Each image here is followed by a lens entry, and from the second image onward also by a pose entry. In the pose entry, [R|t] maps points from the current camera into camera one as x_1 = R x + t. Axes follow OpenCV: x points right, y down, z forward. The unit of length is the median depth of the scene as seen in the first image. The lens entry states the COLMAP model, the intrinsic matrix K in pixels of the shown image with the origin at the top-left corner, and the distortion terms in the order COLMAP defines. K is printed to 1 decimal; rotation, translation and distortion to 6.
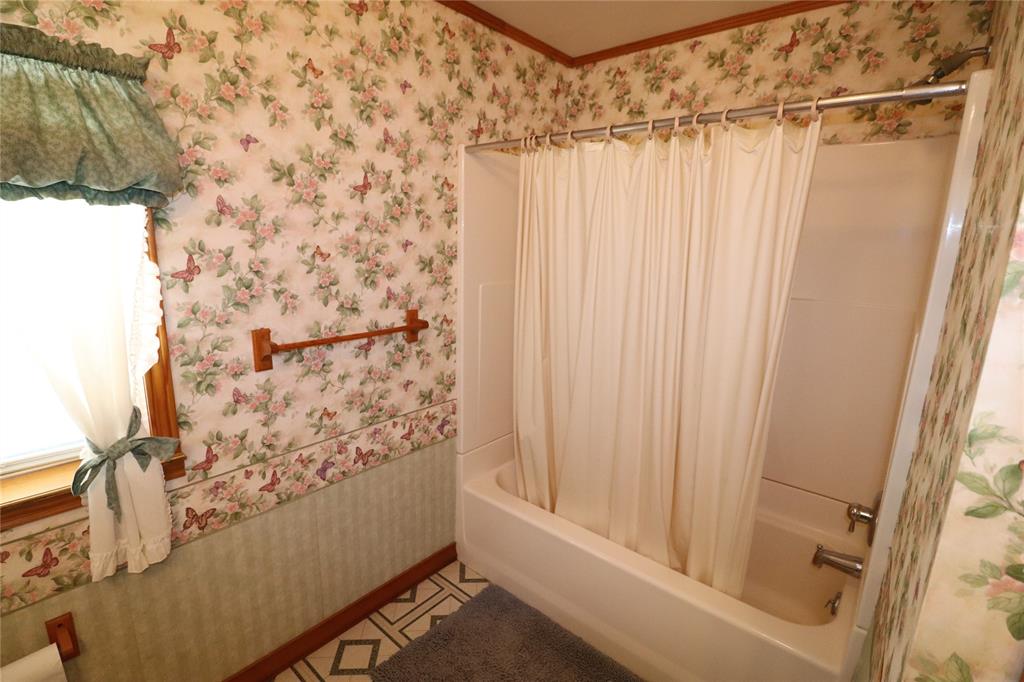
lens RADIAL K [[482.4, 0, 511.5], [0, 482.4, 345.4], [0, 0, 1]] dist [-0.016980, -0.001593]
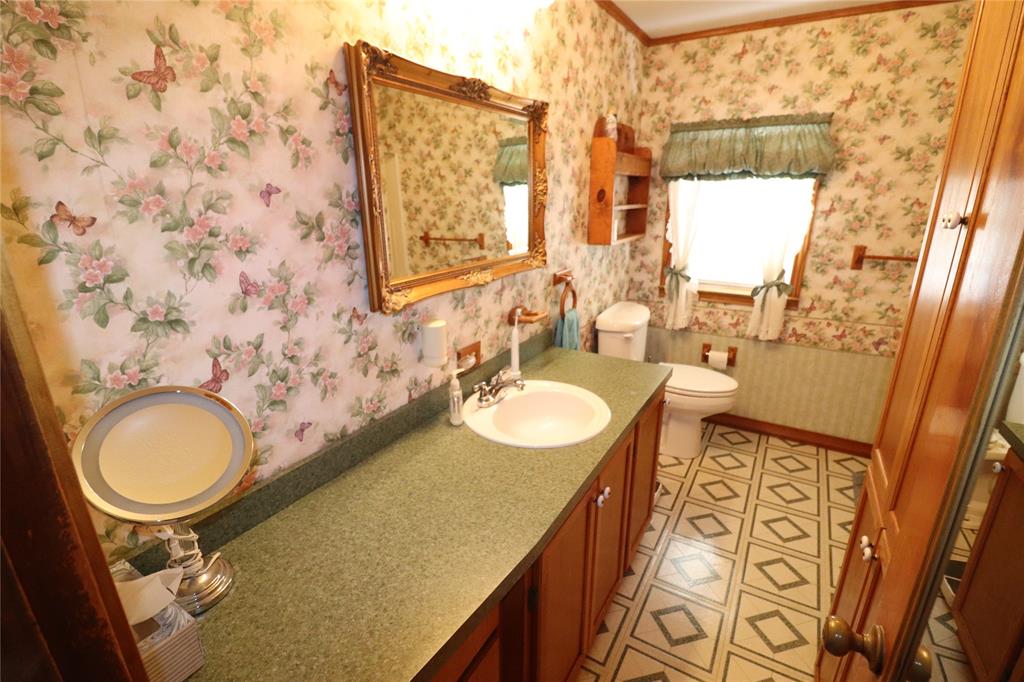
lens RADIAL K [[482.4, 0, 508.8], [0, 482.4, 345.2], [0, 0, 1]] dist [-0.016980, -0.001593]
pose [[0.178980, 0.274990, -0.944641, 1.083373], [-0.200125, 0.950247, 0.238705, 0.165781], [0.963284, 0.146323, 0.225108, -0.643139]]
